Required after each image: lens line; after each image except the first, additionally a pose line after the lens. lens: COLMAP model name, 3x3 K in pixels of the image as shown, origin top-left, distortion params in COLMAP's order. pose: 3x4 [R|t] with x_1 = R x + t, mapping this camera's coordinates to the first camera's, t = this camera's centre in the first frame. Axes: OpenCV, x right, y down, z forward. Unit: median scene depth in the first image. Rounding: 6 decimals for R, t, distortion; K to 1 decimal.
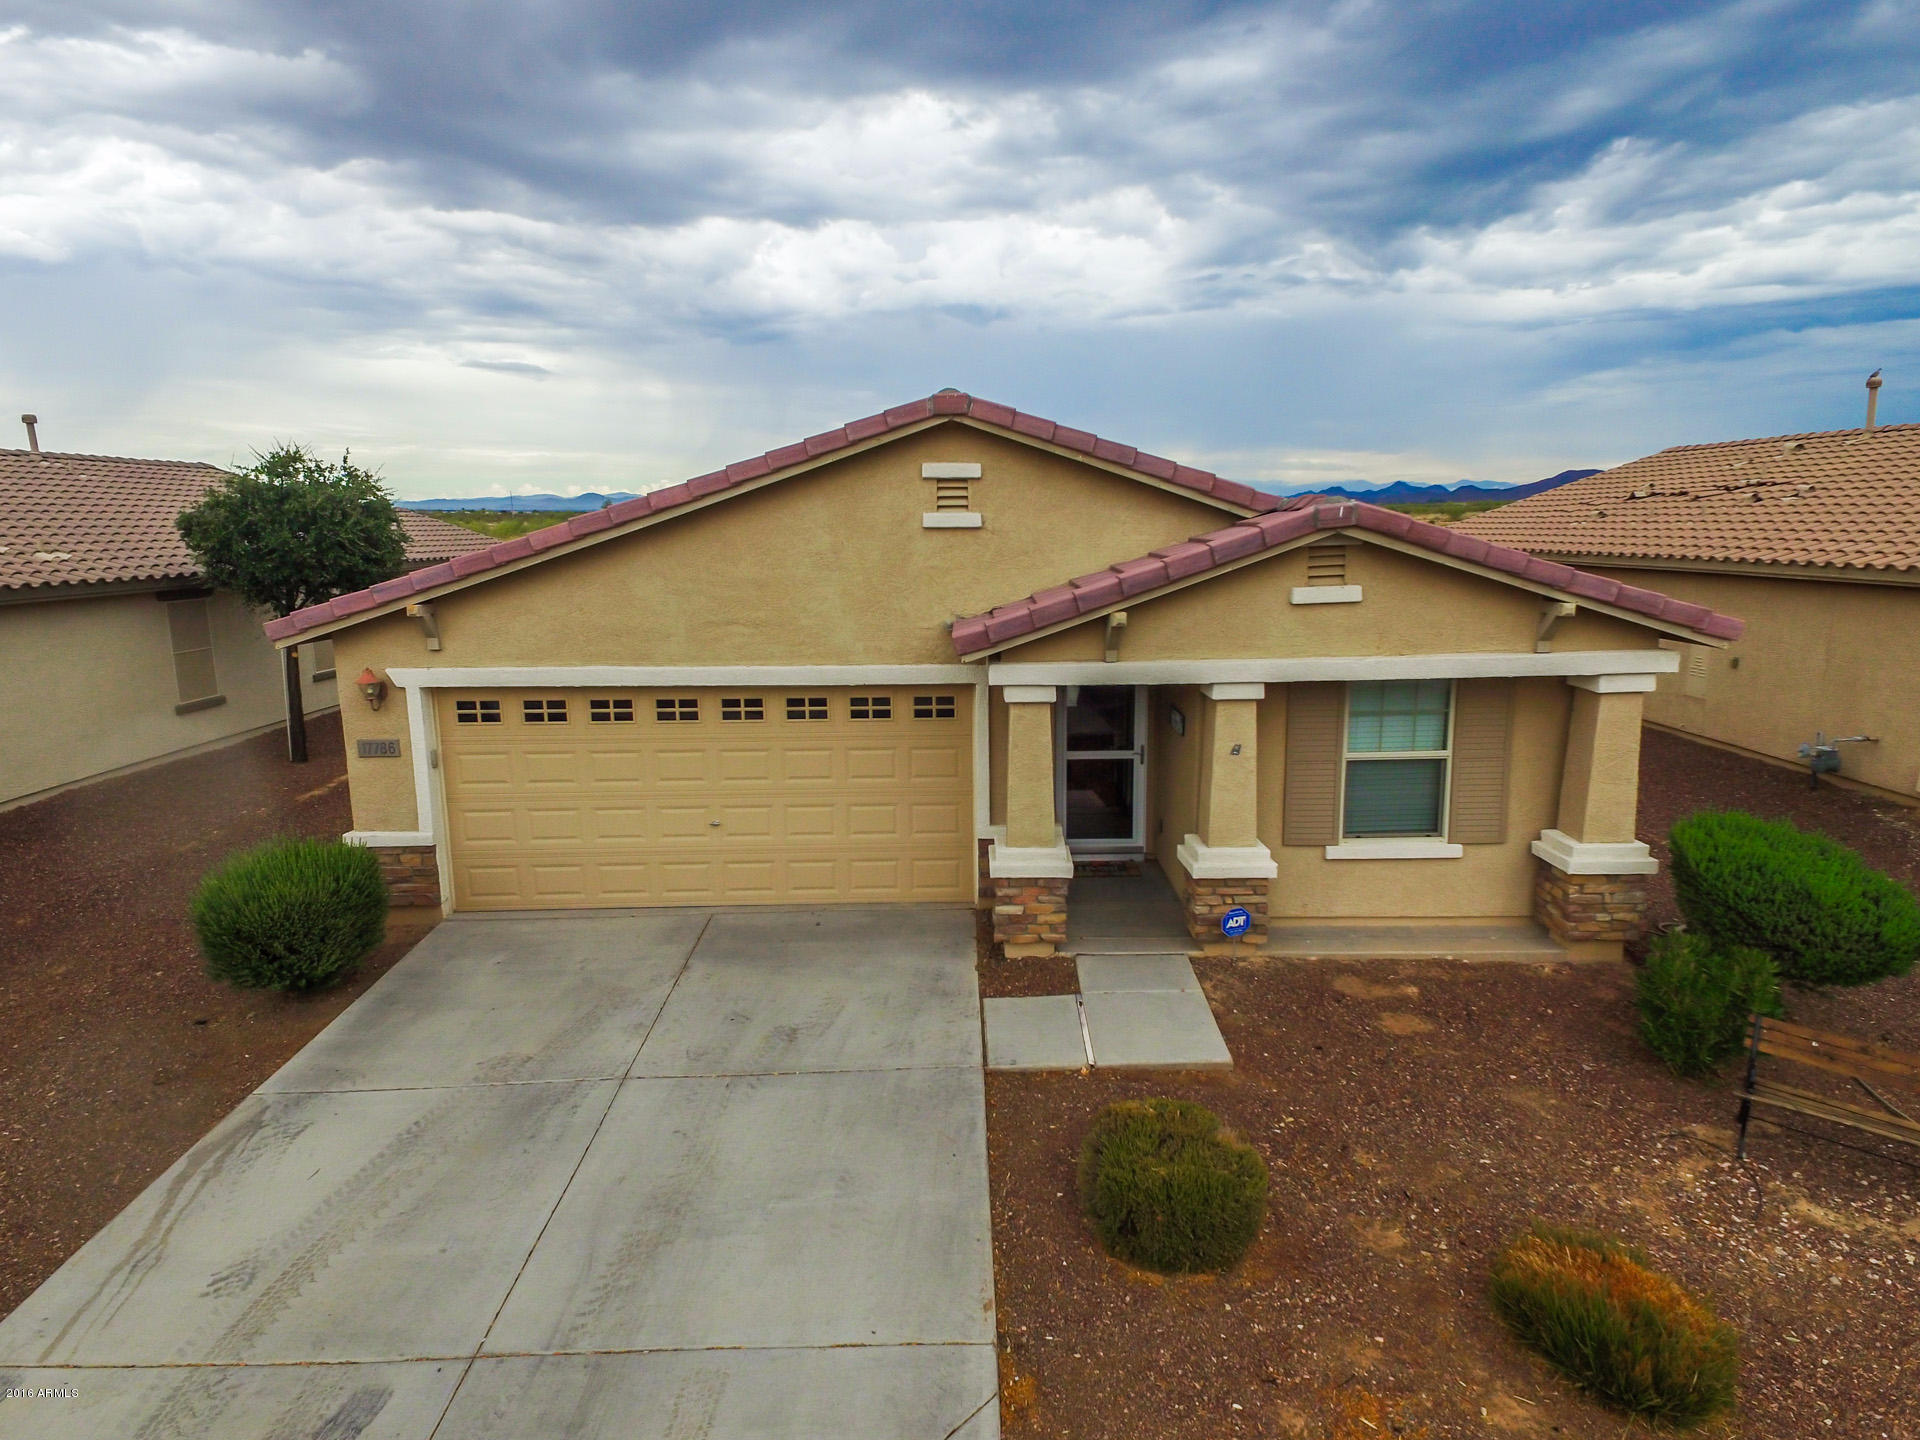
lens RADIAL K [[1100.8, 0, 960.2], [0, 1100.8, 740.1], [0, 0, 1]] dist [0.140178, -0.092510]
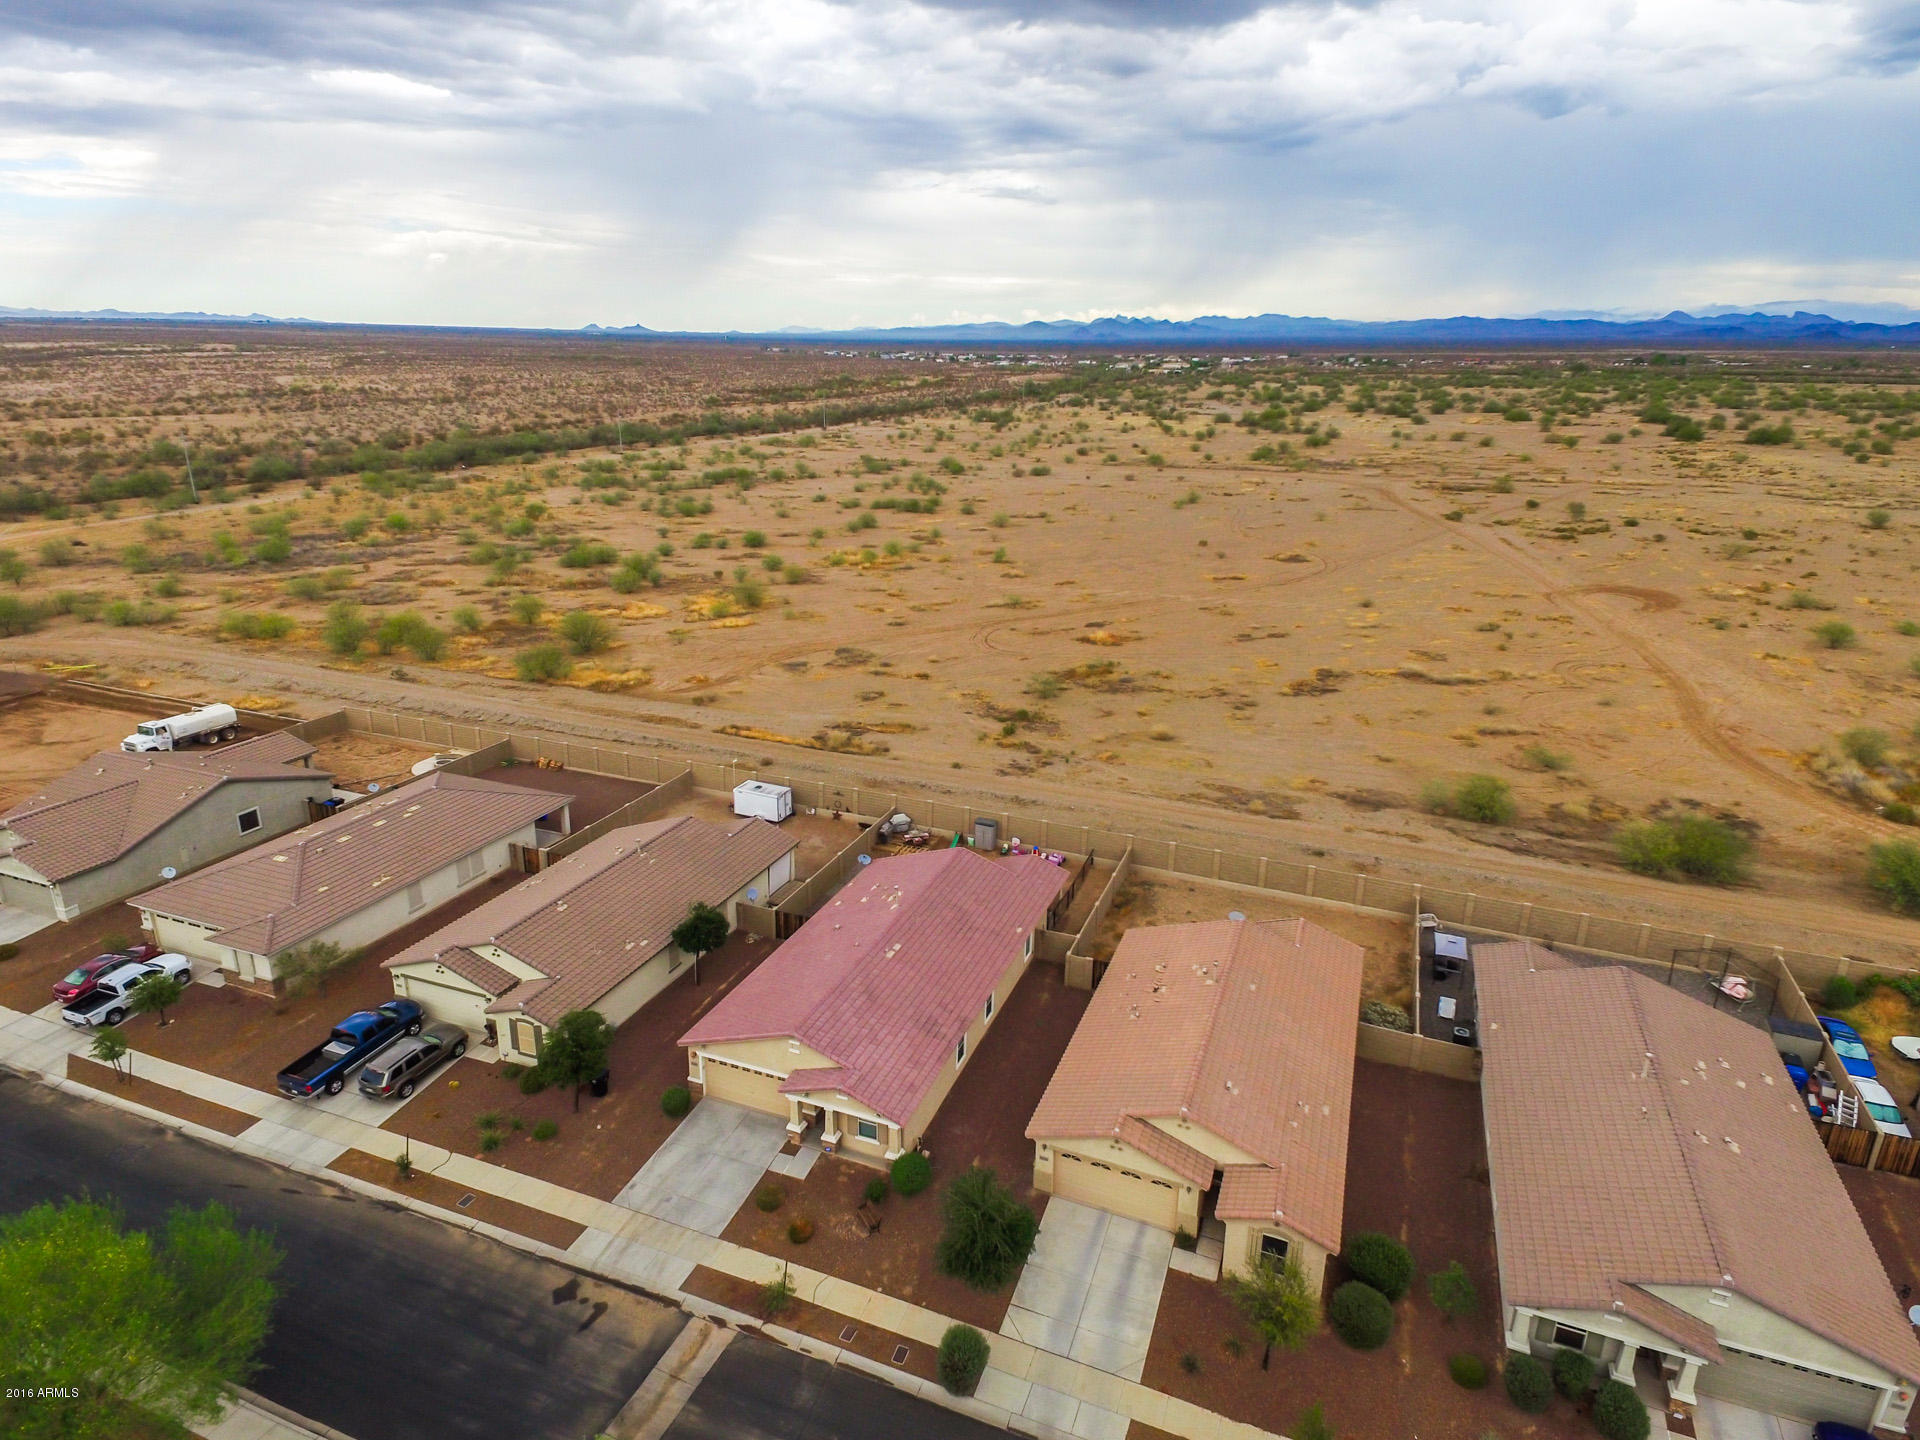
lens RADIAL K [[1111.5, 0, 970.6], [0, 1111.5, 747.7], [0, 0, 1]] dist [0.142131, -0.096264]
pose [[0.922179, 0.143891, -0.359001, 2.317001], [-0.087212, 0.981674, 0.169439, -2.441414], [0.376803, -0.124944, 0.917828, -3.110297]]
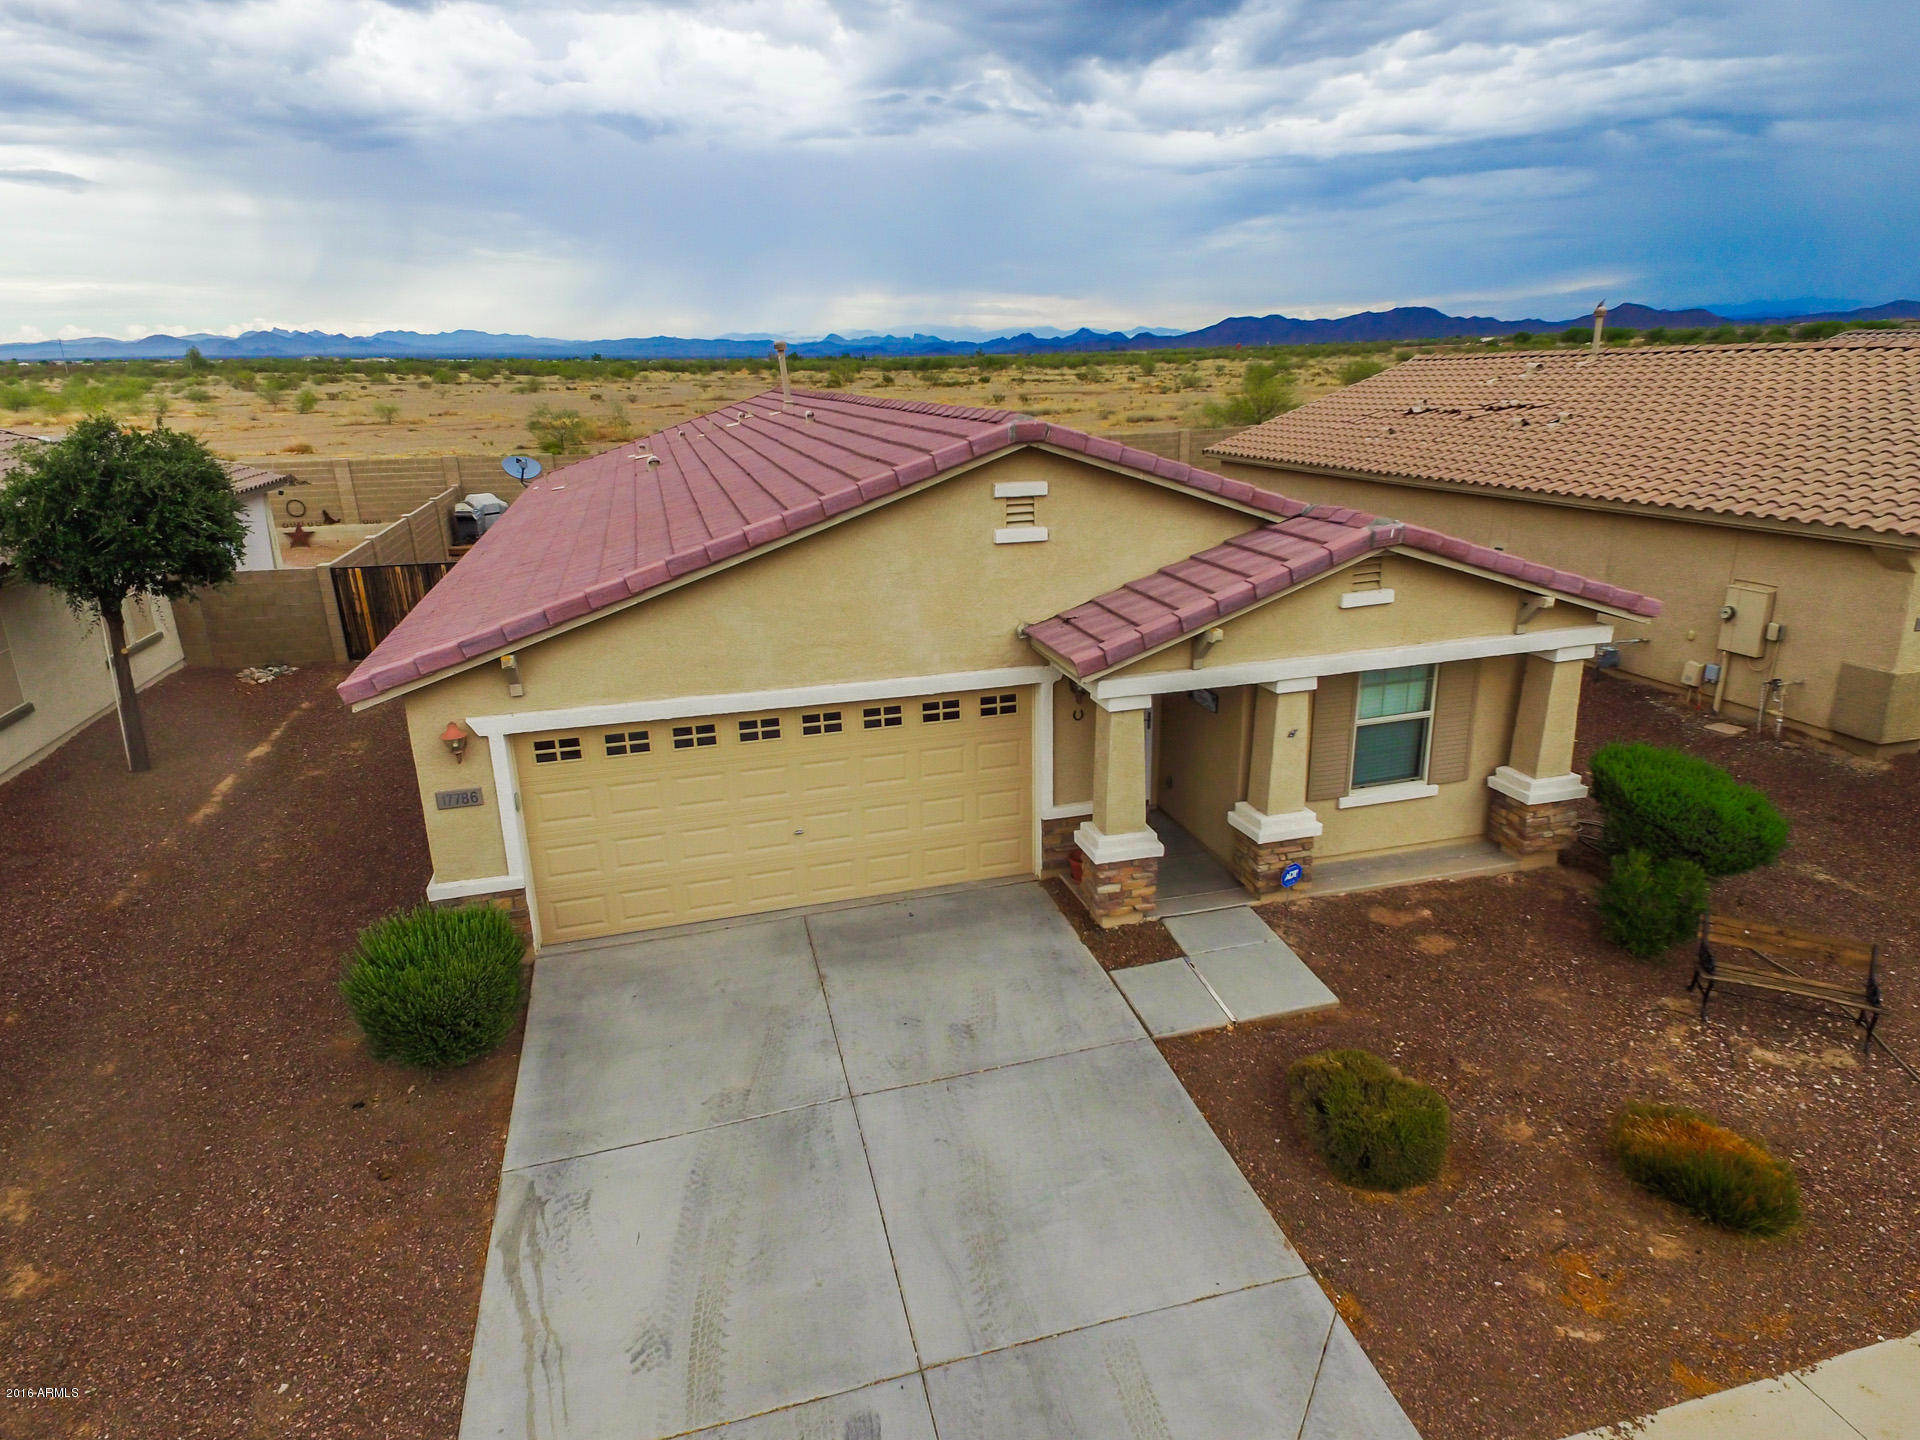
lens RADIAL K [[1111.5, 0, 970.6], [0, 1111.5, 747.7], [0, 0, 1]] dist [0.142131, -0.096264]
pose [[0.964300, -0.097527, 0.246200, -0.343861], [0.065307, 0.988579, 0.135816, -0.147581], [-0.256634, -0.114889, 0.959656, -0.045879]]
